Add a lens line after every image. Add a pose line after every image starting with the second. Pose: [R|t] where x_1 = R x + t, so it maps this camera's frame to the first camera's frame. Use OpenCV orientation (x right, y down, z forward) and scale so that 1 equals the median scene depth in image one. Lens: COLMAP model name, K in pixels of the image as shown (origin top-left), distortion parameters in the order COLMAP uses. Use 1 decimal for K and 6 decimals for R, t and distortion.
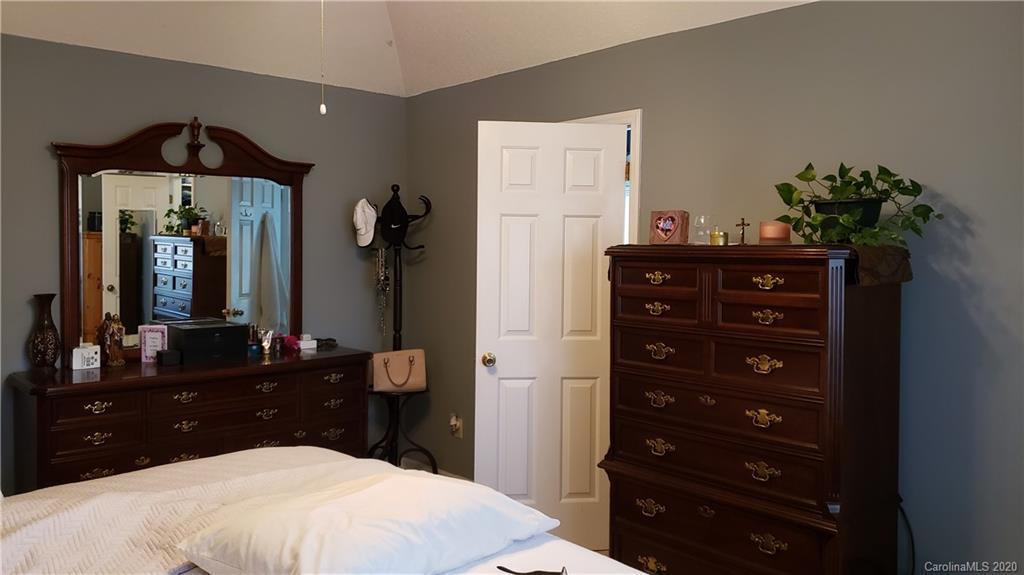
lens RADIAL K [[825.8, 0, 512.0], [0, 825.8, 287.5], [0, 0, 1]] dist [0.032610, -0.004189]
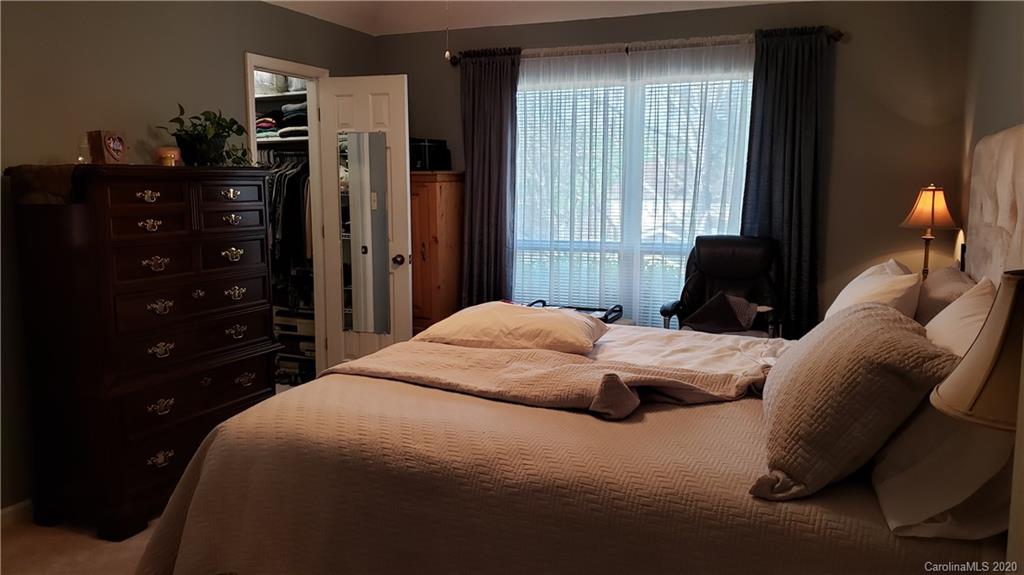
lens RADIAL K [[825.8, 0, 512.0], [0, 825.8, 287.5], [0, 0, 1]] dist [0.032610, -0.004189]
pose [[-0.475285, -0.117869, 0.871901, -1.041602], [0.039544, 0.987122, 0.155002, -0.044938], [-0.878943, 0.108149, -0.464504, 1.141793]]
